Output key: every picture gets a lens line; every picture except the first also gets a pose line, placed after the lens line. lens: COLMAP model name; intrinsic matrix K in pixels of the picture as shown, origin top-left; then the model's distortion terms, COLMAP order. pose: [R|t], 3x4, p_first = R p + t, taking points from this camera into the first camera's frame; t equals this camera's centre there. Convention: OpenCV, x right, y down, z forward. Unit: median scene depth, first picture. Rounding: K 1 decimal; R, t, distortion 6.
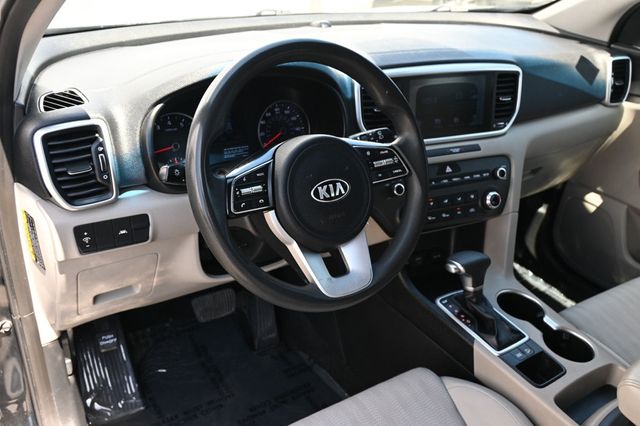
lens RADIAL K [[569.5, 0, 320.0], [0, 569.5, 213.0], [0, 0, 1]] dist [0.007696, 0.003307]
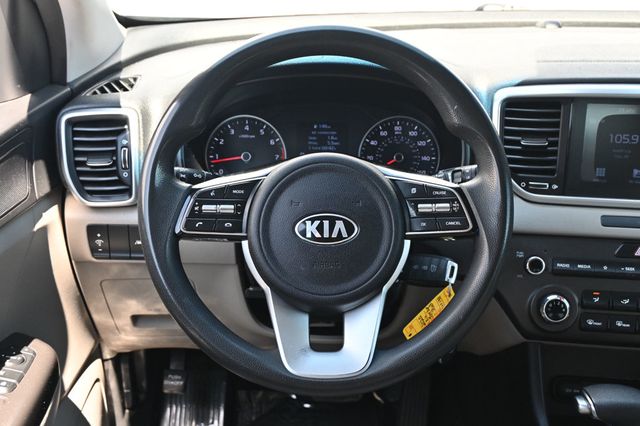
lens RADIAL K [[785.7, 0, 320.0], [0, 785.7, 213.0], [0, 0, 1]] dist [-0.014605, -0.016840]
pose [[0.842123, 0.151511, -0.517565, 0.423905], [-0.202686, 0.978281, -0.043408, -0.011802], [0.499747, 0.141459, 0.854542, 0.110719]]
